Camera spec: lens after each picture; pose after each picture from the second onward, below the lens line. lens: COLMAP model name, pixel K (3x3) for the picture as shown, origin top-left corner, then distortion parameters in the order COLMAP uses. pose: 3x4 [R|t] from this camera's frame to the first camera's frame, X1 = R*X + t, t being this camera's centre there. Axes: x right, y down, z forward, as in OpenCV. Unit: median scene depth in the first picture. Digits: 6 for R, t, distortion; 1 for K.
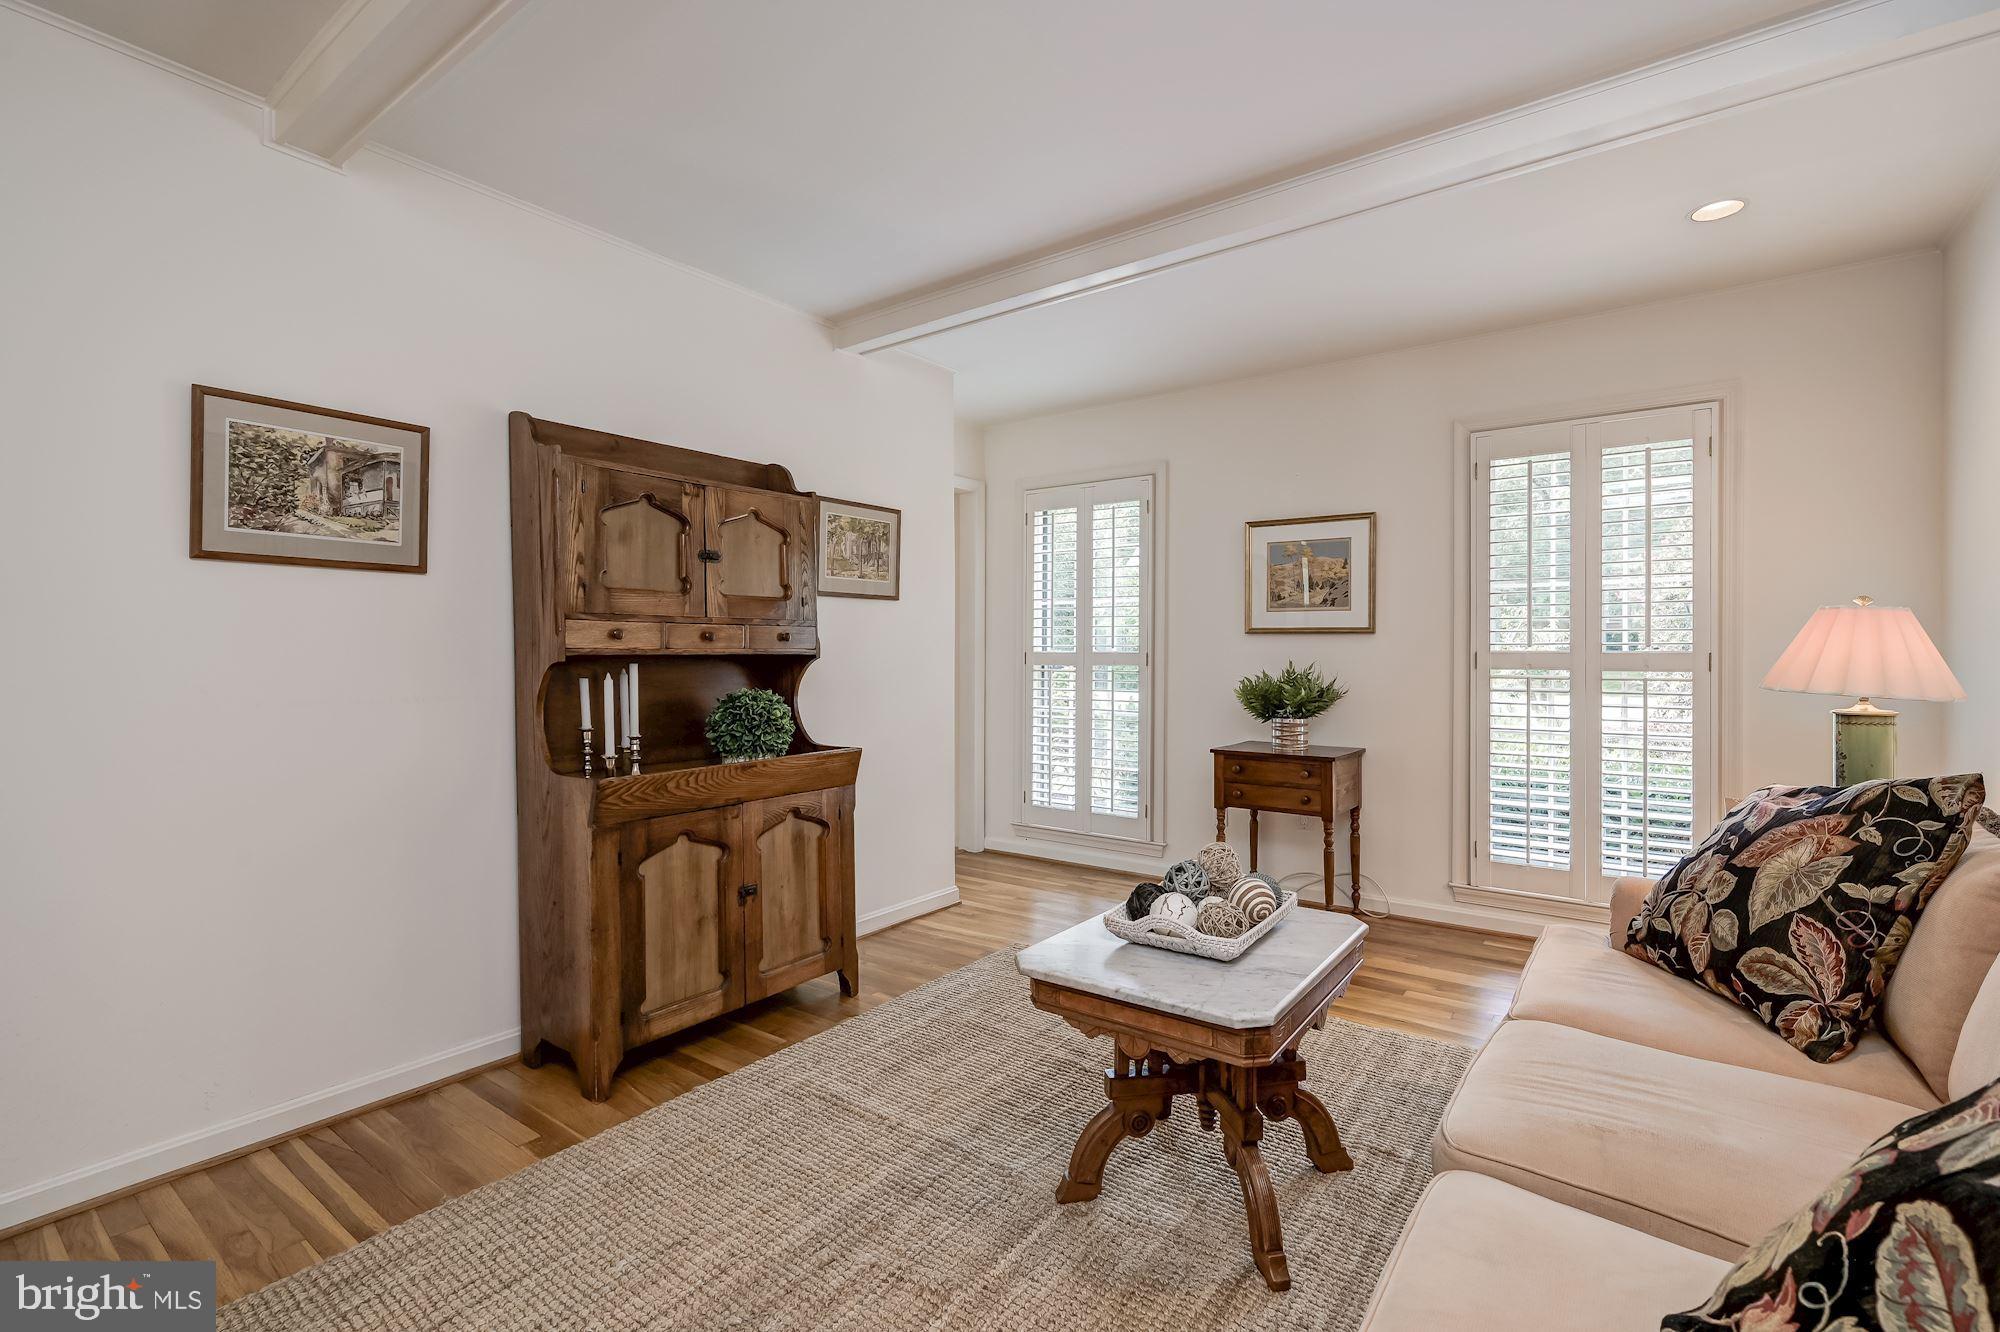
lens RADIAL K [[884.7, 0, 999.7], [0, 884.7, 660.7], [0, 0, 1]] dist [-0.001543, 0.000774]
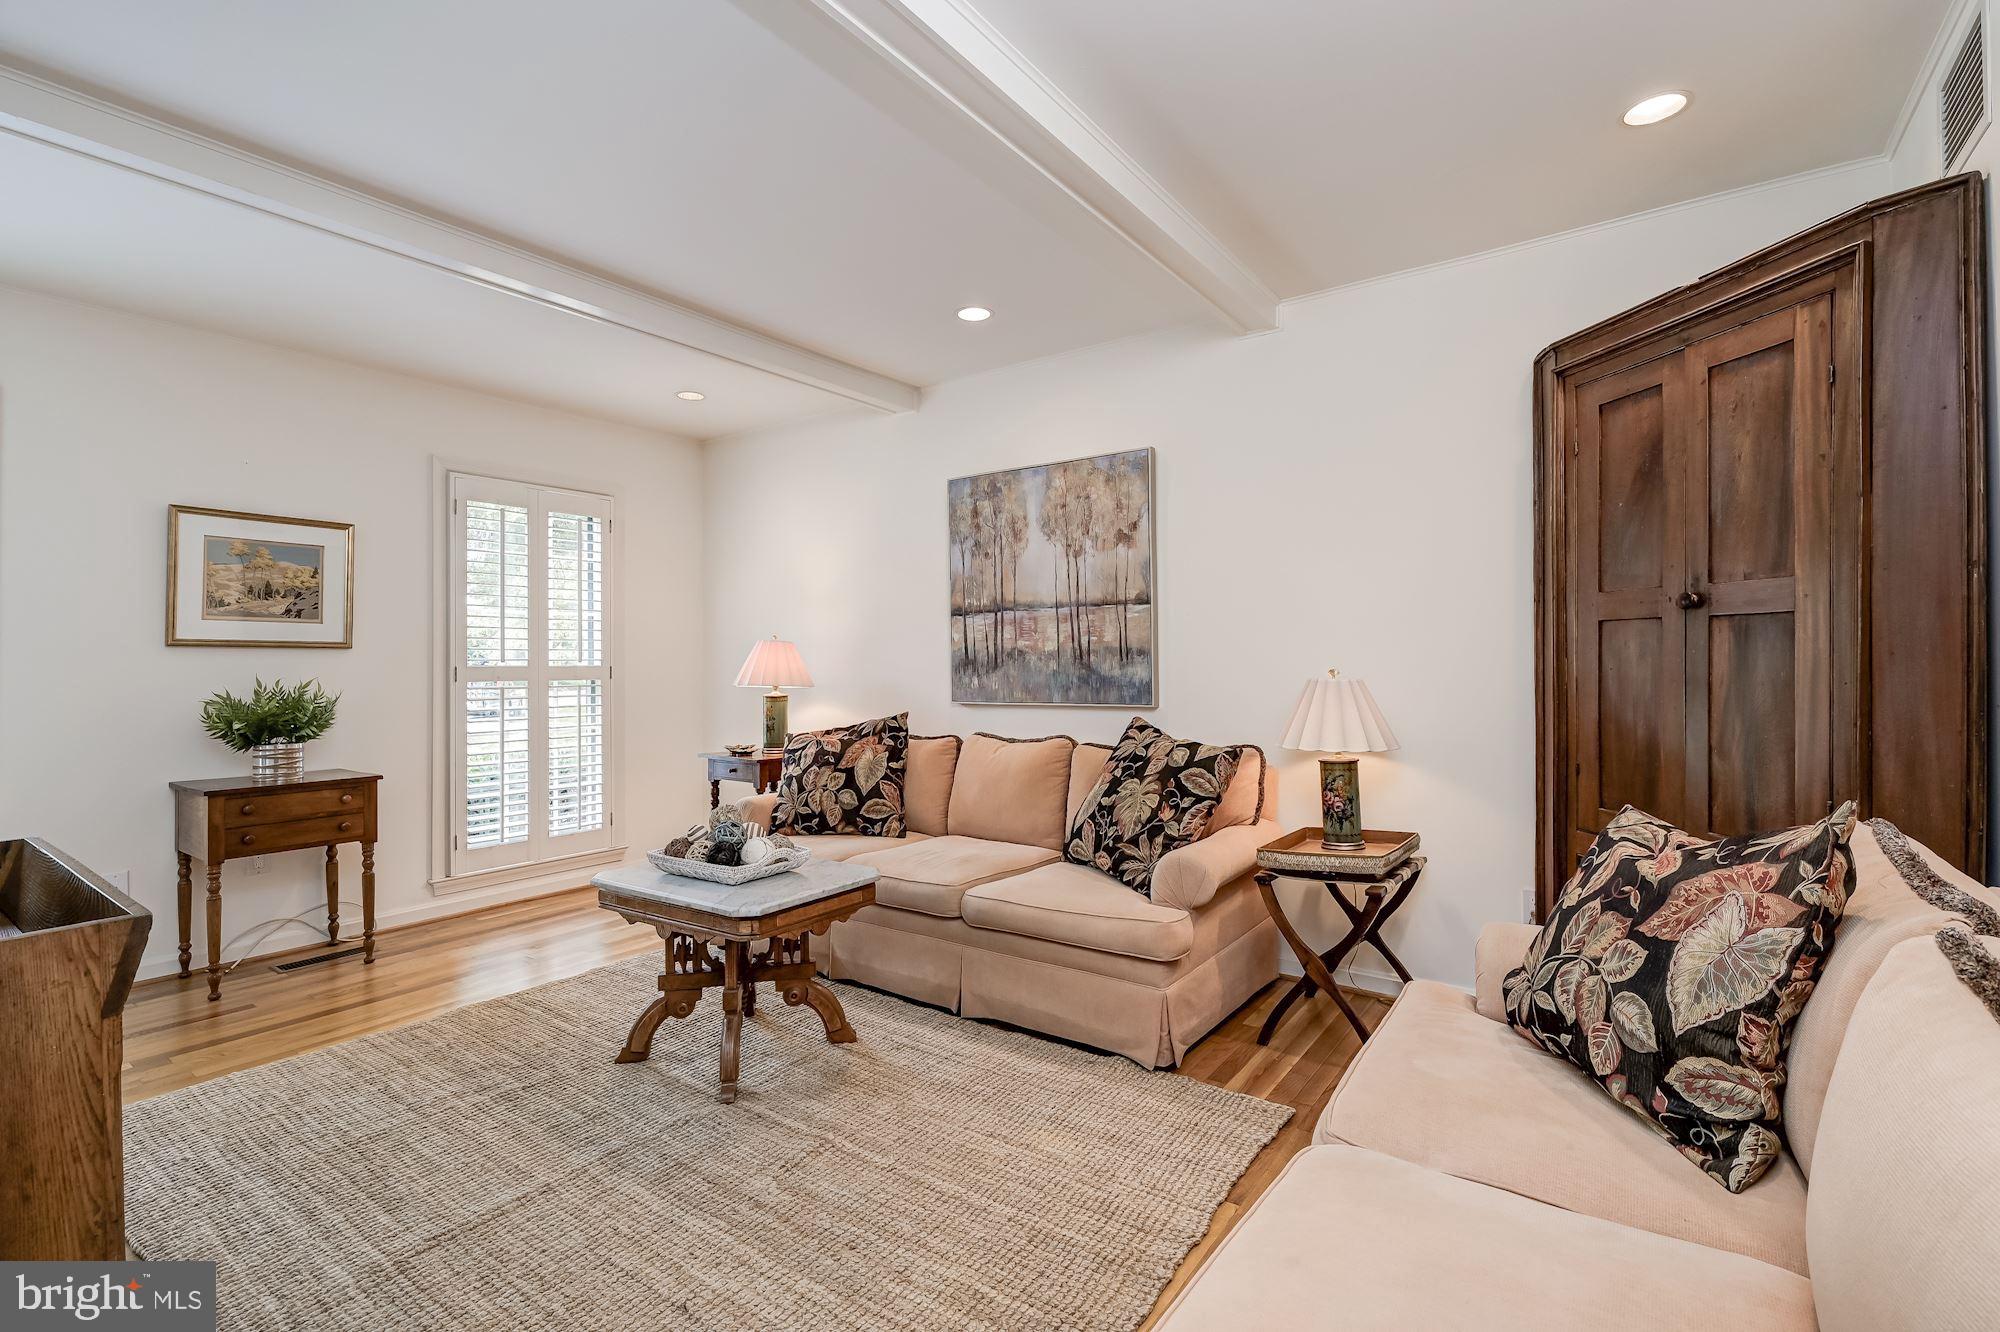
lens RADIAL K [[884.7, 0, 1008.8], [0, 884.7, 660.8], [0, 0, 1]] dist [-0.001543, 0.000774]
pose [[0.002519, 0.002857, 0.999993, -0.589089], [0.018467, 0.999825, -0.002903, -0.001268], [-0.999826, 0.018474, 0.002466, 0.296296]]
